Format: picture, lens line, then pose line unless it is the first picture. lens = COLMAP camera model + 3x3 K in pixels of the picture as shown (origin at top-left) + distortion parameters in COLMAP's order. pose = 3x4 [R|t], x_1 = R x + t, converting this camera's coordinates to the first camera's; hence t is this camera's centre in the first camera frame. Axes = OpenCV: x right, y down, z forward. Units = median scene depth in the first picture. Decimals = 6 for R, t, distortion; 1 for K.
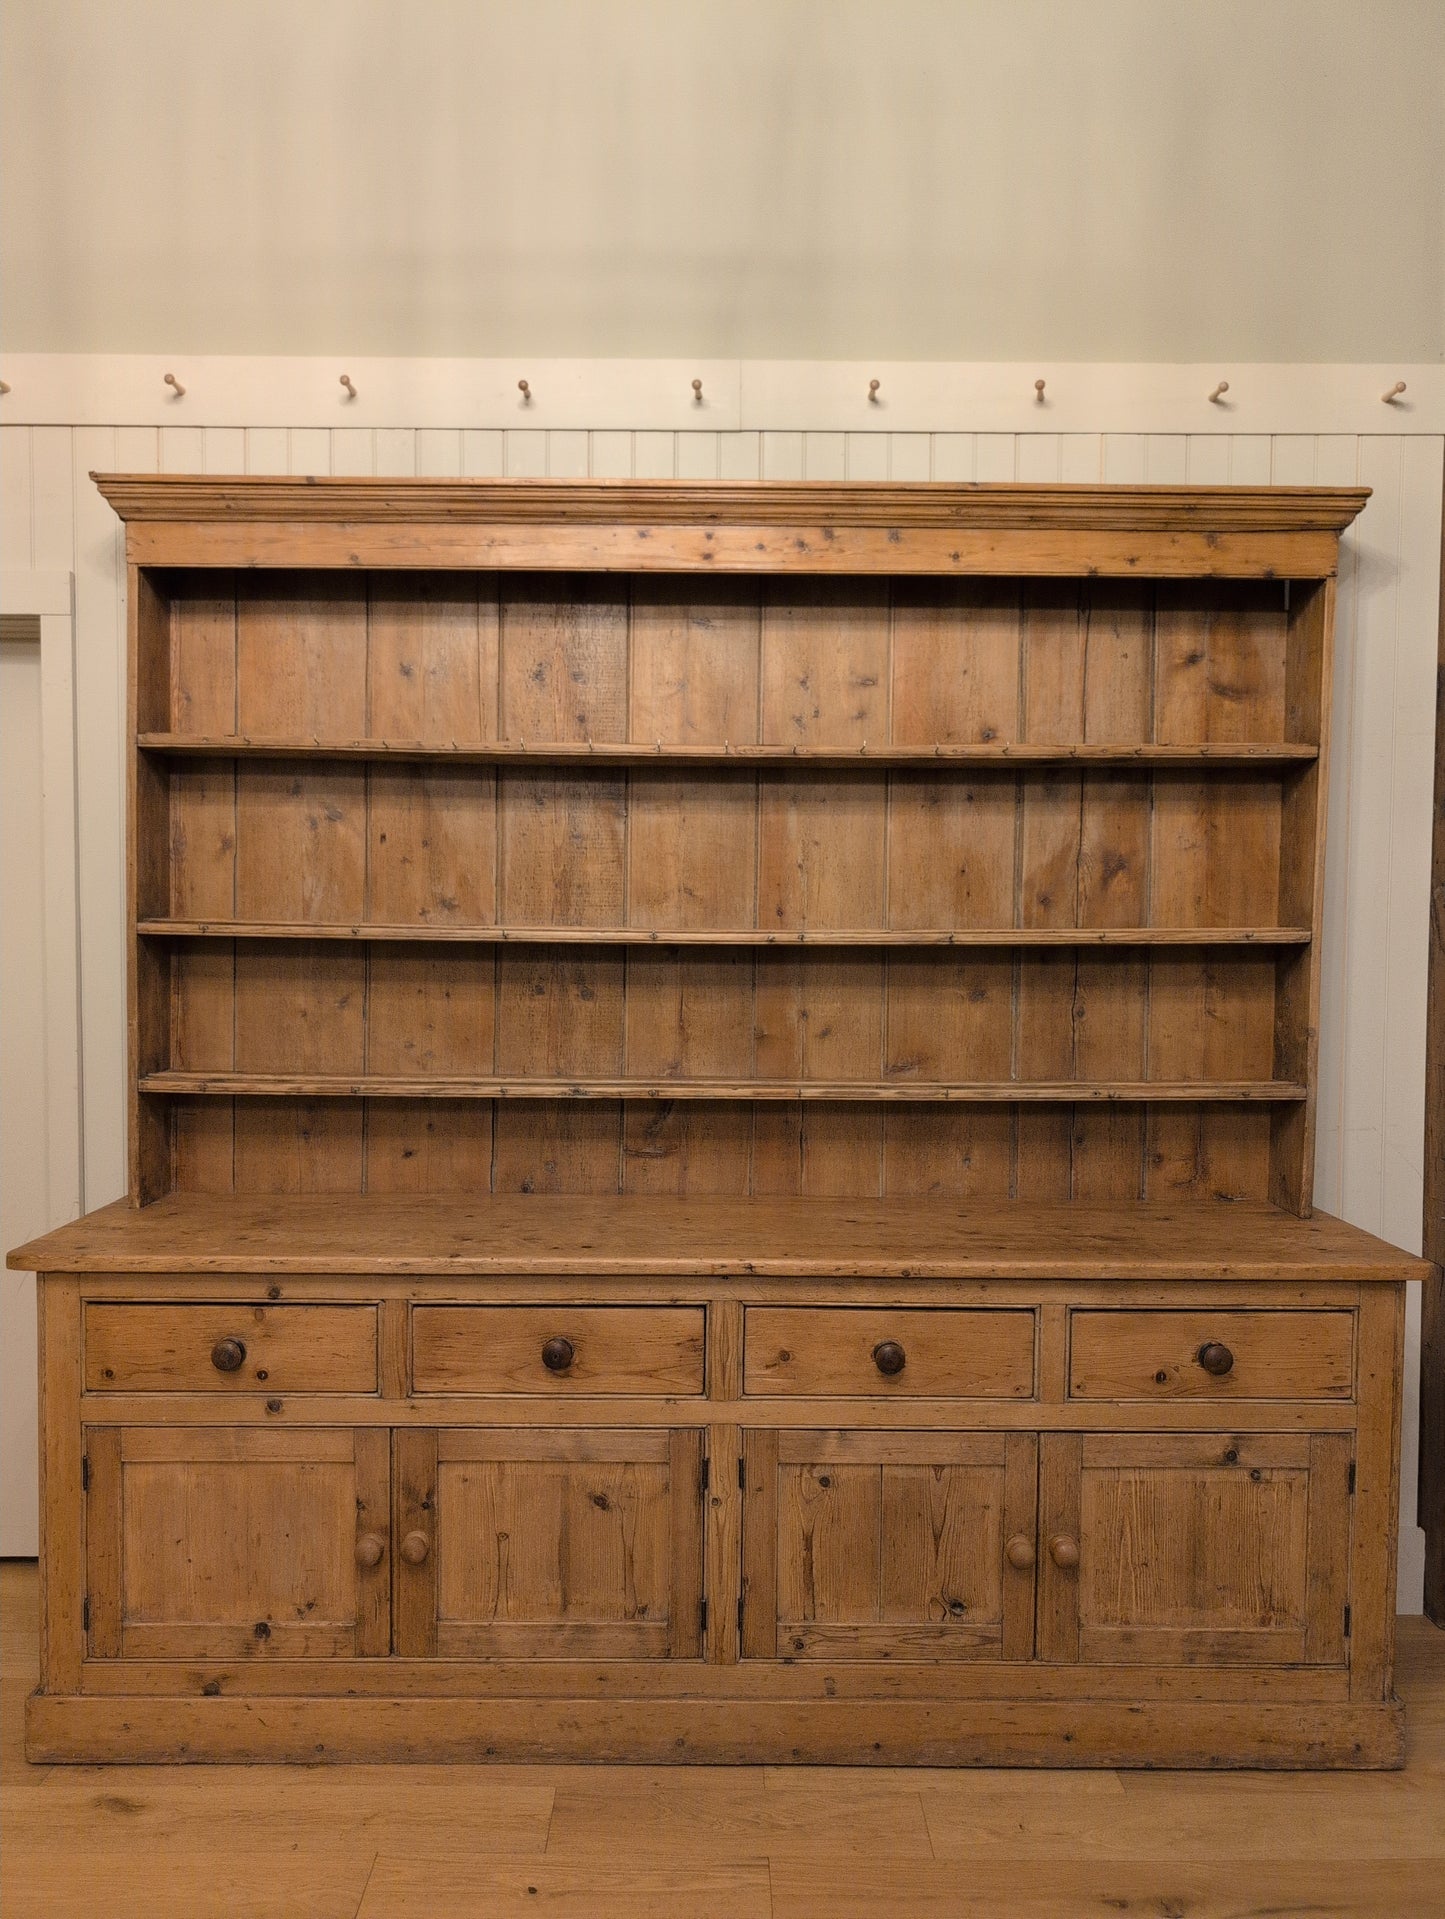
lens RADIAL K [[1395.1, 0, 713.3], [0, 1395.1, 963.0], [0, 0, 1]] dist [0.018708, -0.021911]
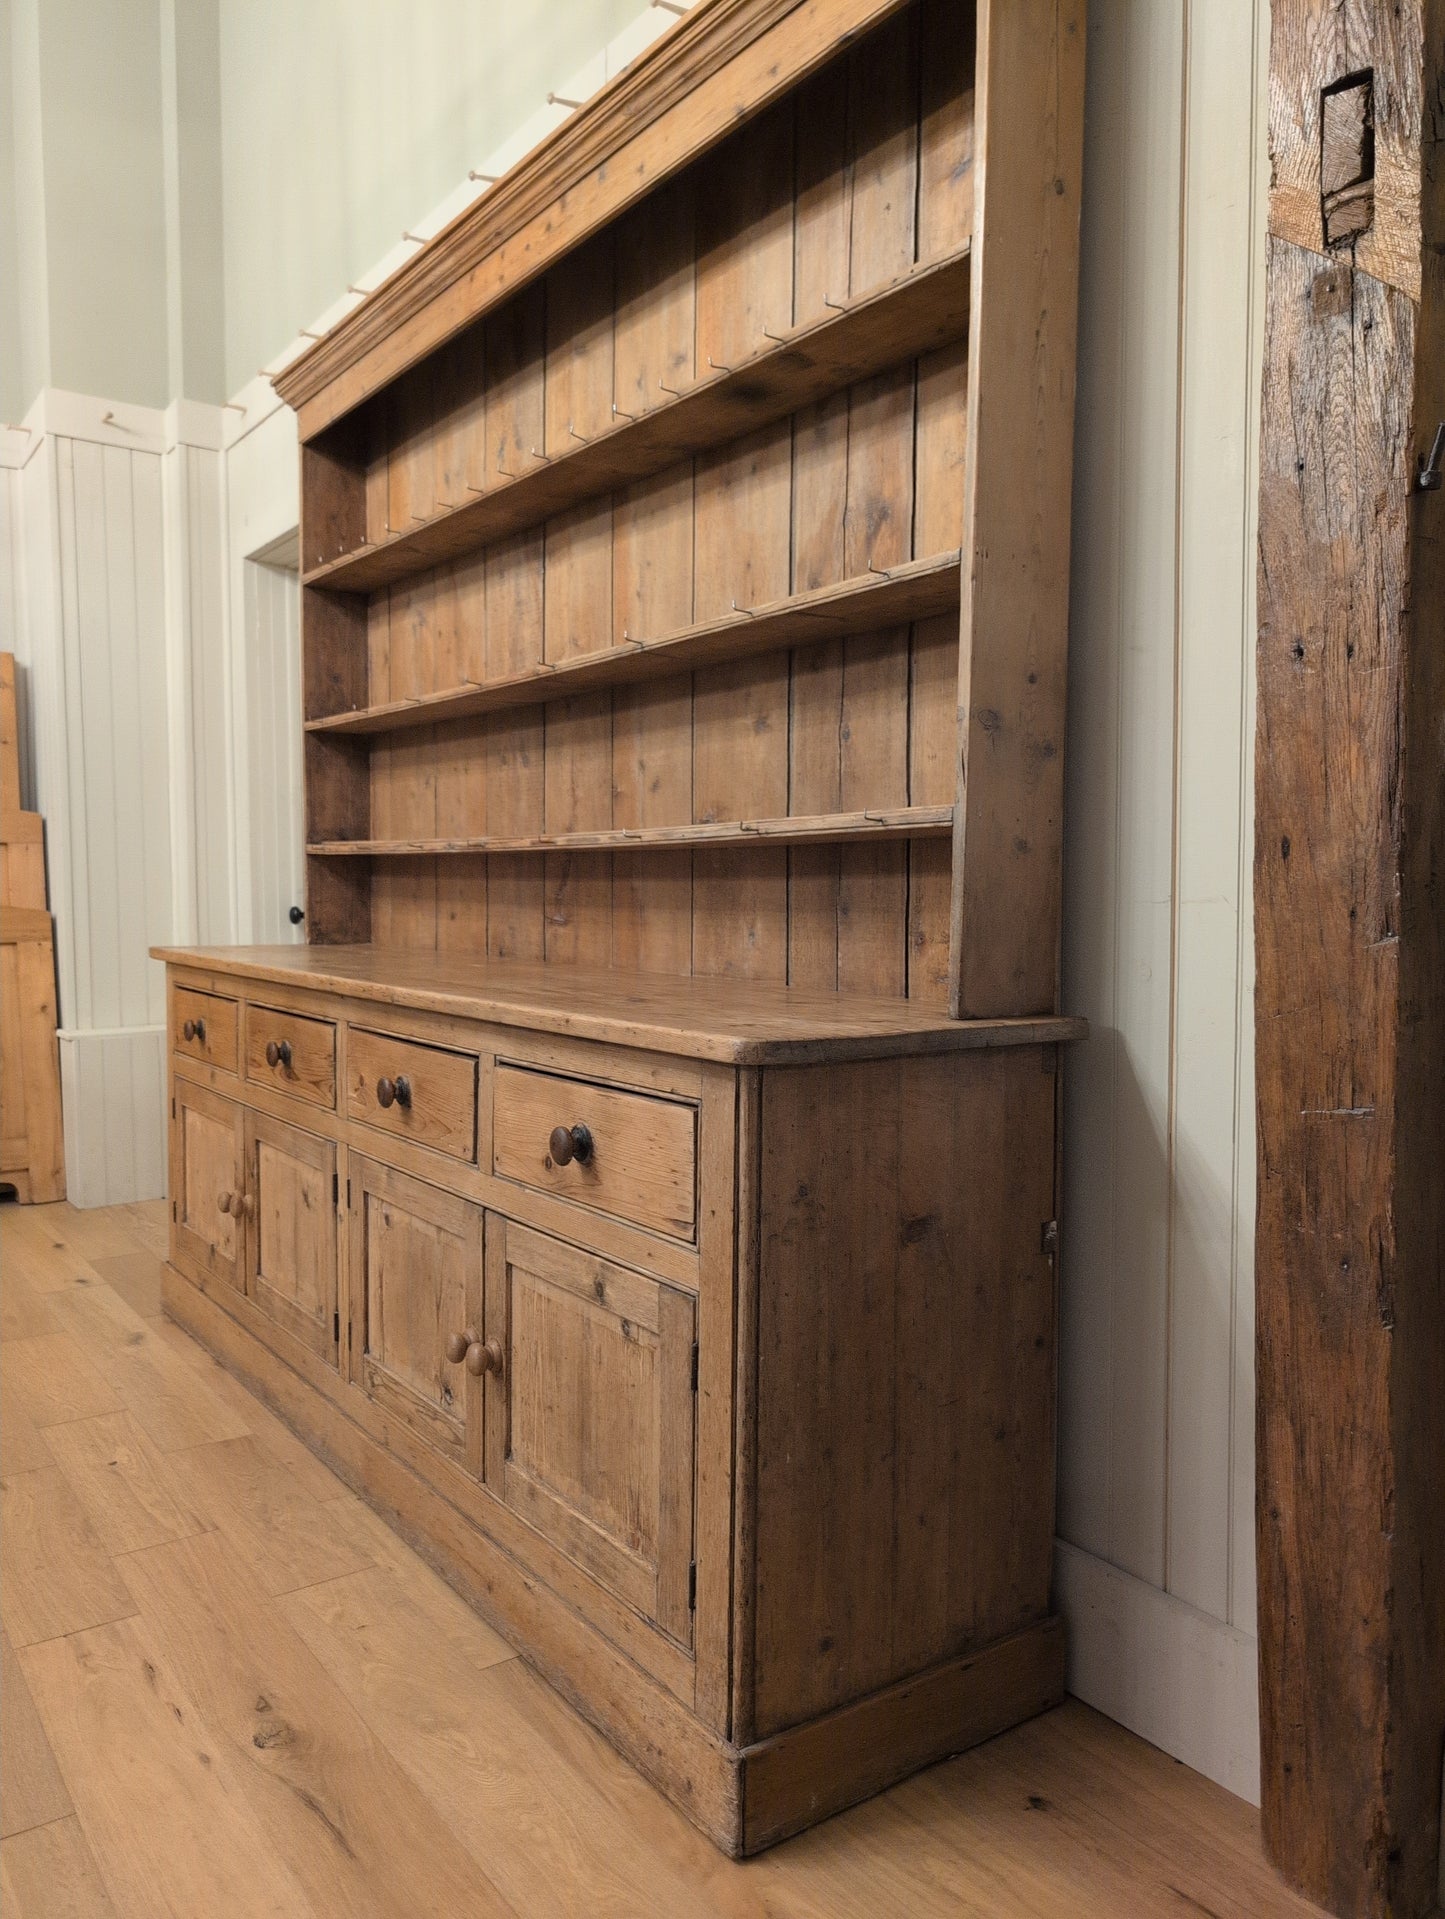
lens RADIAL K [[1395.1, 0, 715.2], [0, 1395.1, 960.9], [0, 0, 1]] dist [0.018708, -0.021911]
pose [[0.577276, 0.039725, -0.815582, 0.880222], [-0.033043, 0.999134, 0.025278, 0.147735], [0.815880, 0.012357, 0.578089, 0.569268]]
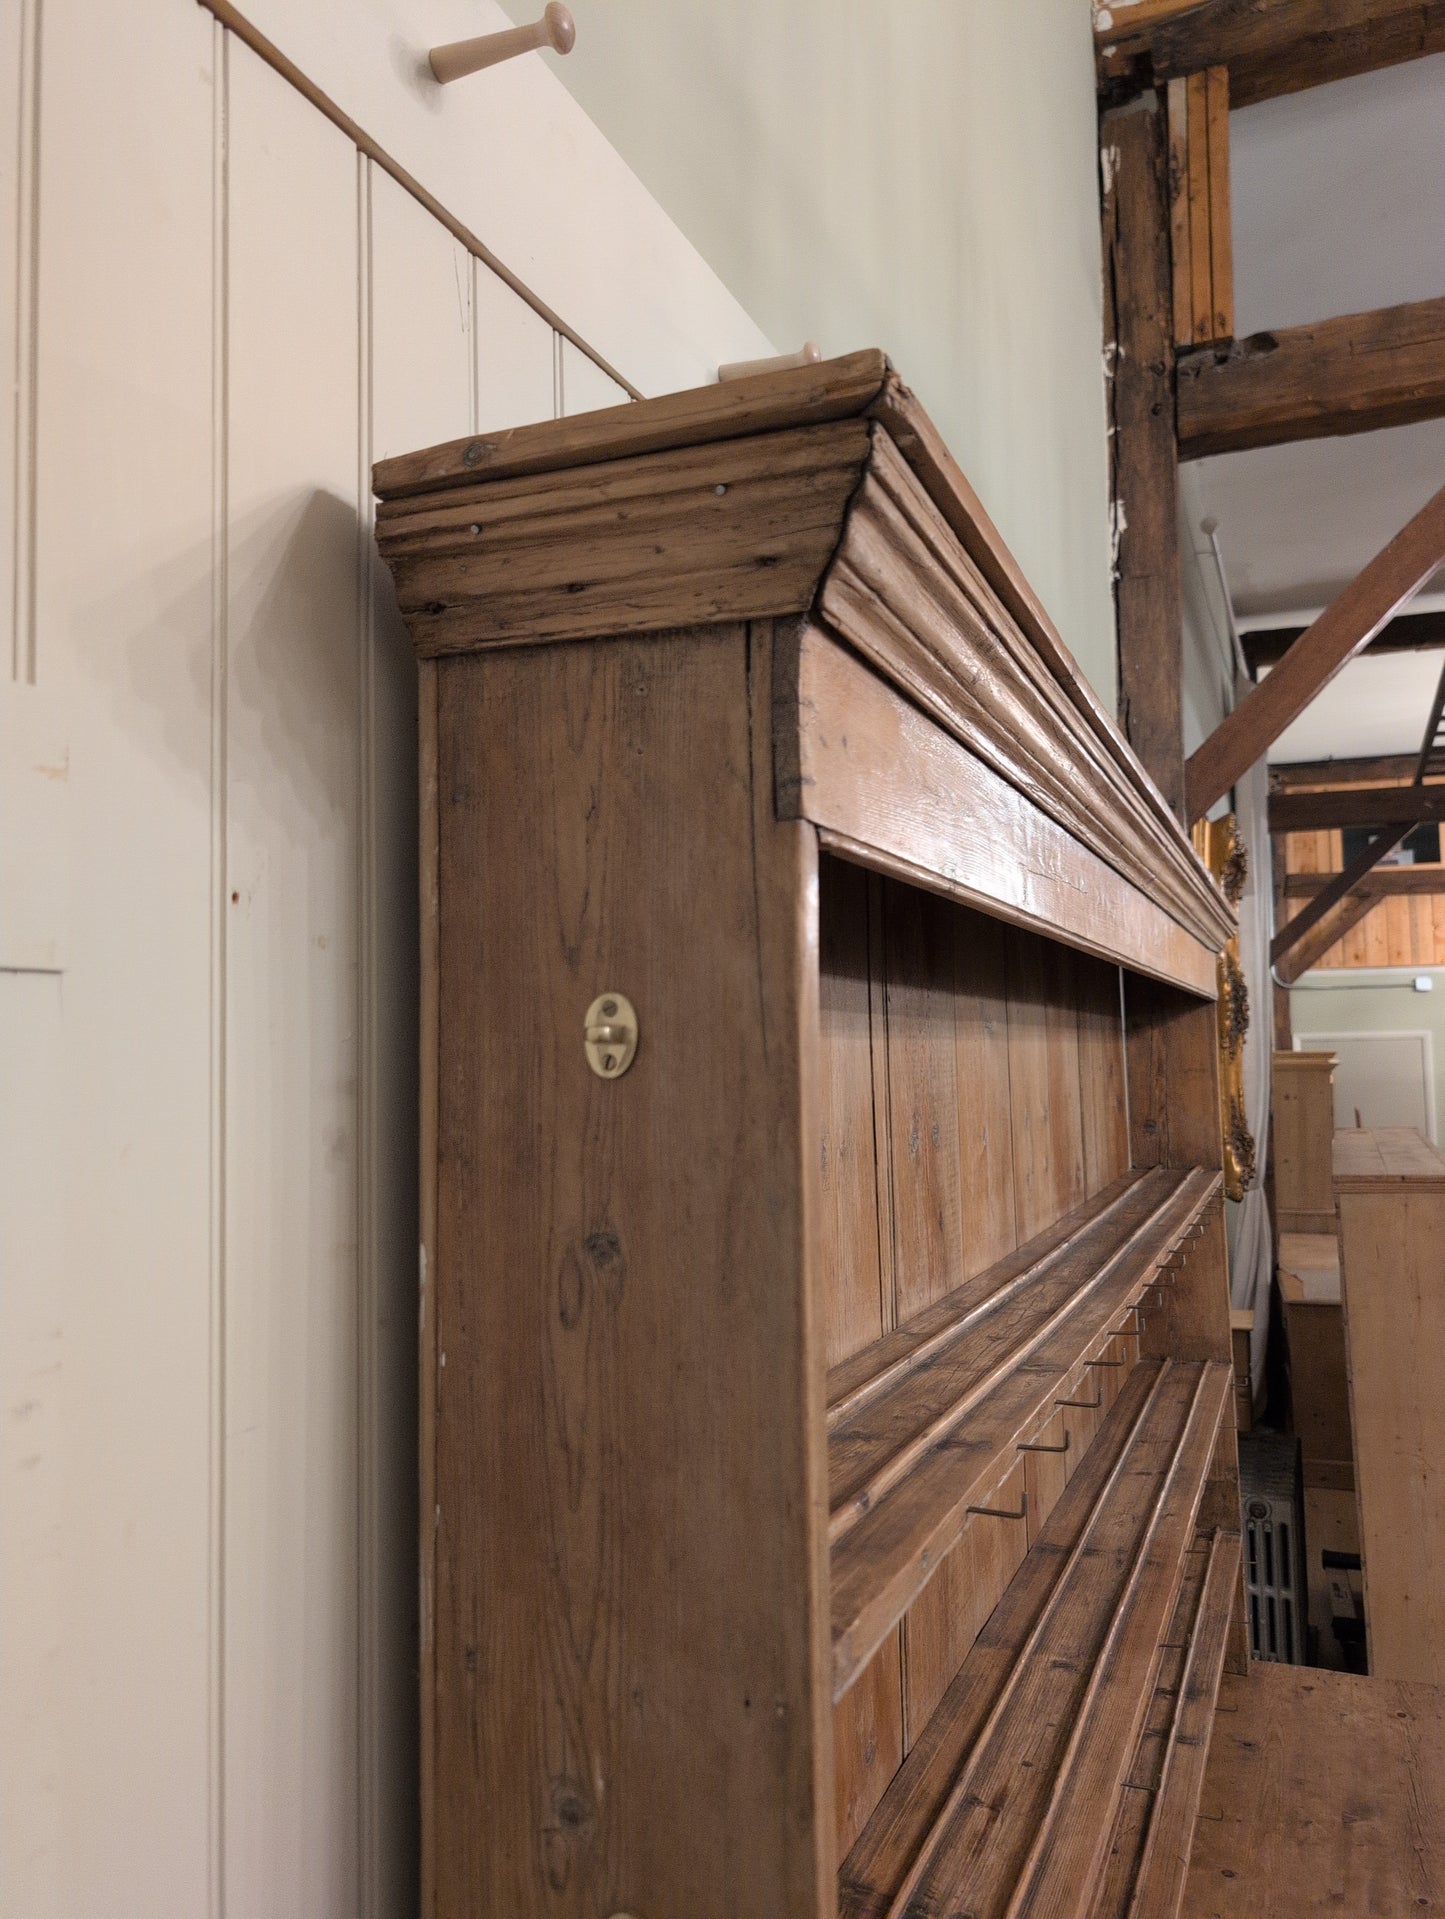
lens RADIAL K [[1395.1, 0, 720.4], [0, 1395.1, 959.0], [0, 0, 1]] dist [0.018708, -0.021911]
pose [[0.398837, 0.045162, 0.915909, -0.610279], [0.064103, 0.994970, -0.076975, -0.249325], [-0.914779, 0.089413, 0.393936, 0.928803]]
